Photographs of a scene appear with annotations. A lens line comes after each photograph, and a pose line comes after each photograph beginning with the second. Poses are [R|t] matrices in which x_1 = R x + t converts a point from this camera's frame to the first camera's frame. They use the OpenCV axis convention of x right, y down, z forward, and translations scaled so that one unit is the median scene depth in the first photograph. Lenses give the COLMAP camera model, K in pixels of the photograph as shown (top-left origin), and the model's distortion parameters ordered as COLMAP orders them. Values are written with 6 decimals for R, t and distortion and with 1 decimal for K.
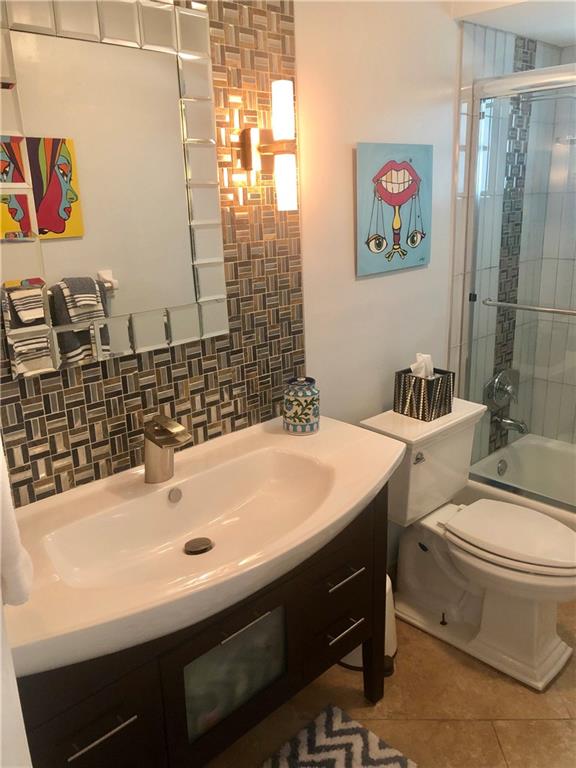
lens RADIAL K [[630.2, 0, 285.8], [0, 630.2, 383.8], [0, 0, 1]] dist [0.058950, -0.058021]
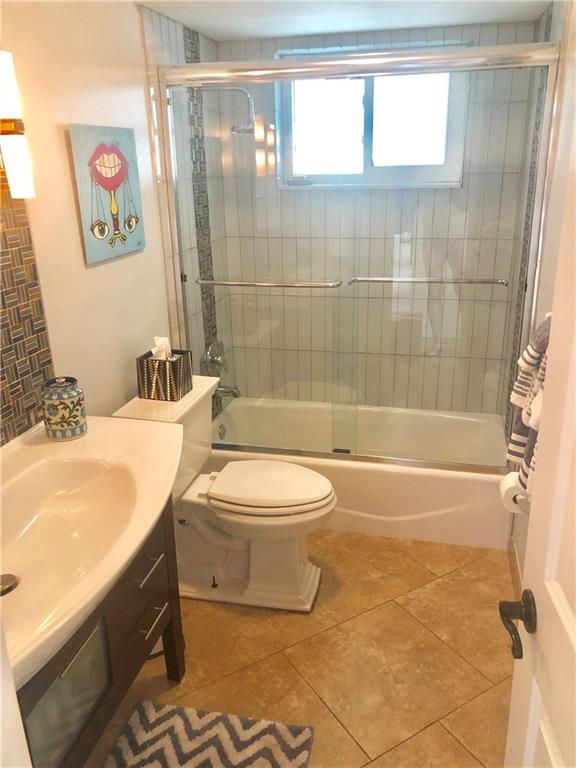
lens RADIAL K [[630.2, 0, 291.5], [0, 630.2, 381.9], [0, 0, 1]] dist [0.058950, -0.058021]
pose [[0.838643, -0.162603, 0.519845, -0.149526], [0.145997, 0.986583, 0.073064, -0.020019], [-0.524751, 0.014621, 0.851130, 0.024077]]
